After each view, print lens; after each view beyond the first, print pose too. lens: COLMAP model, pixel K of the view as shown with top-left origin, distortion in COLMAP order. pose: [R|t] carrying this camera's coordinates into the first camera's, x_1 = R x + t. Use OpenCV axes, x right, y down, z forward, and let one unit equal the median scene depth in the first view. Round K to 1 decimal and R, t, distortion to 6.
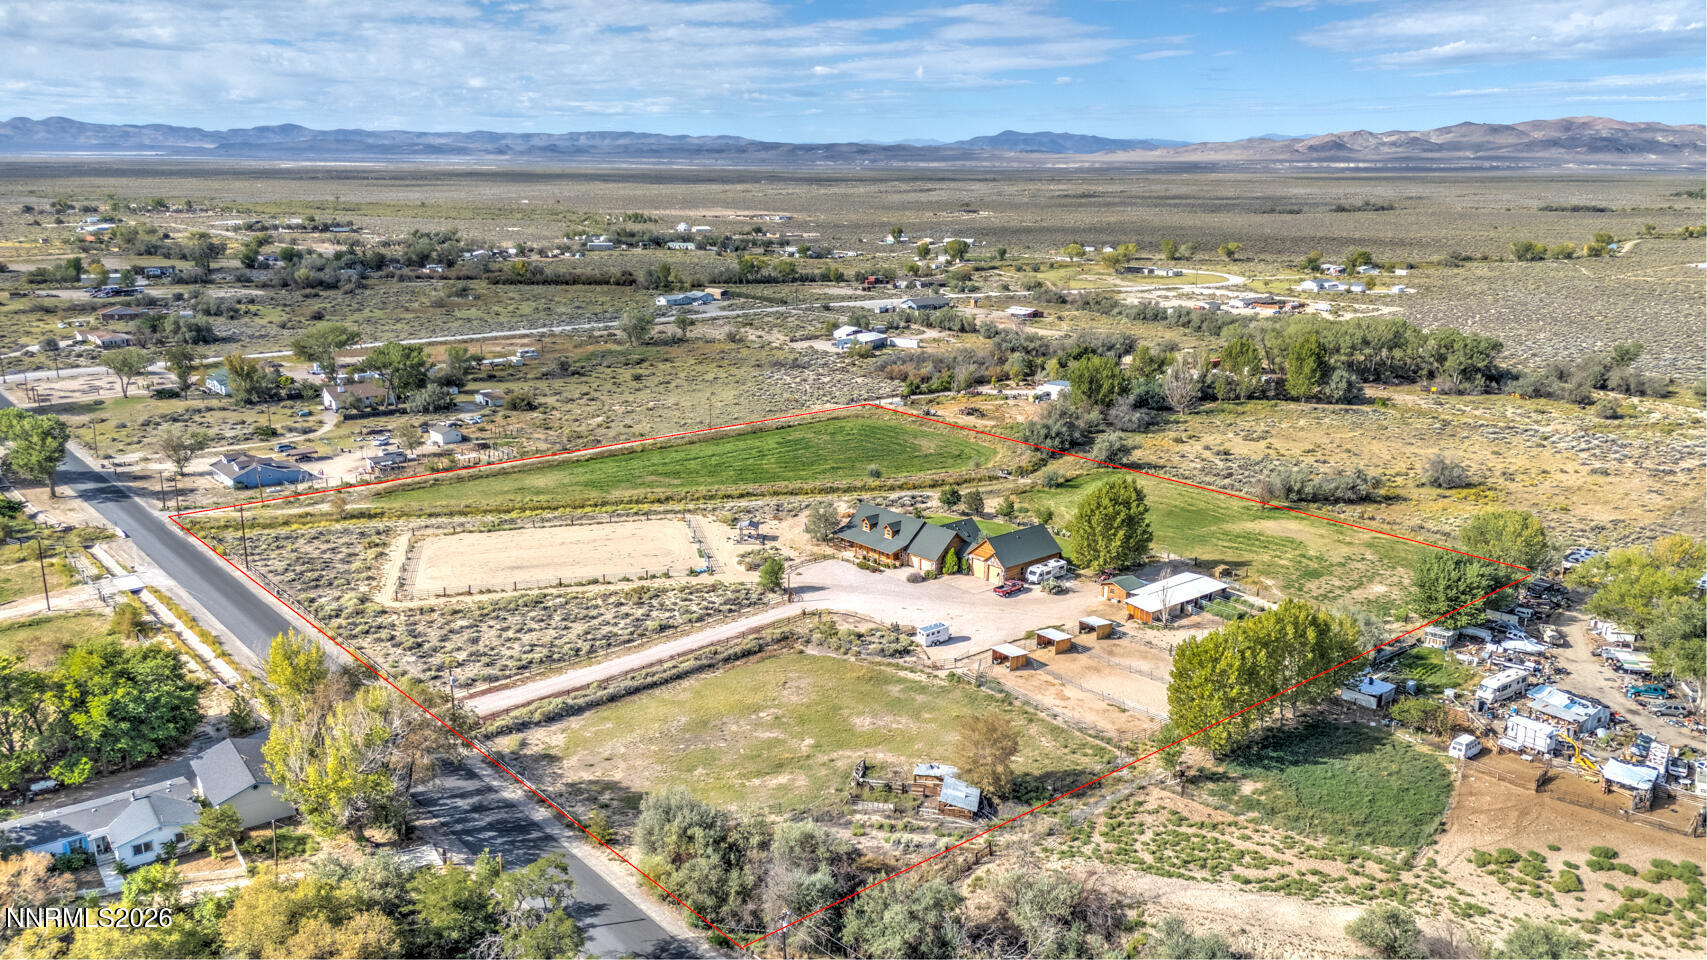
lens RADIAL K [[1339.6, 0, 853.5], [0, 1339.6, 480.0], [0, 0, 1]] dist [0.053453, 0.000216]
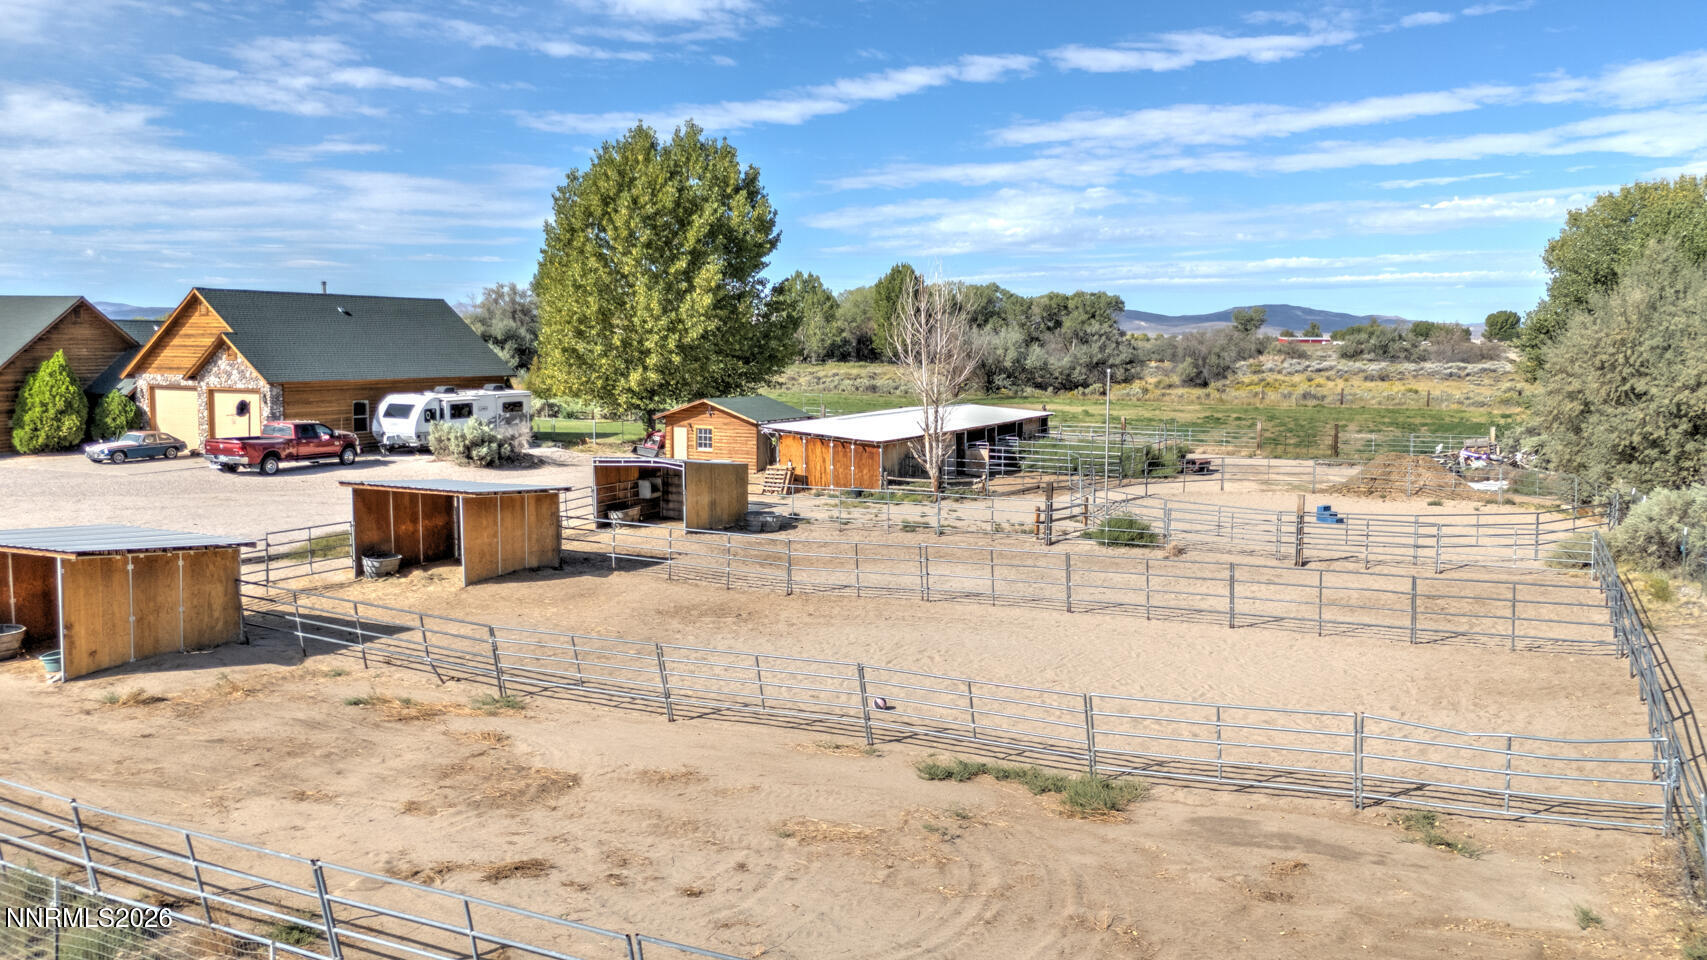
lens RADIAL K [[1339.6, 0, 853.5], [0, 1339.6, 480.0], [0, 0, 1]] dist [0.053453, 0.000216]
pose [[0.926655, -0.032992, 0.374462, 0.117665], [0.096741, 0.983520, -0.152744, 0.131904], [-0.363251, 0.177766, 0.914575, 0.730510]]
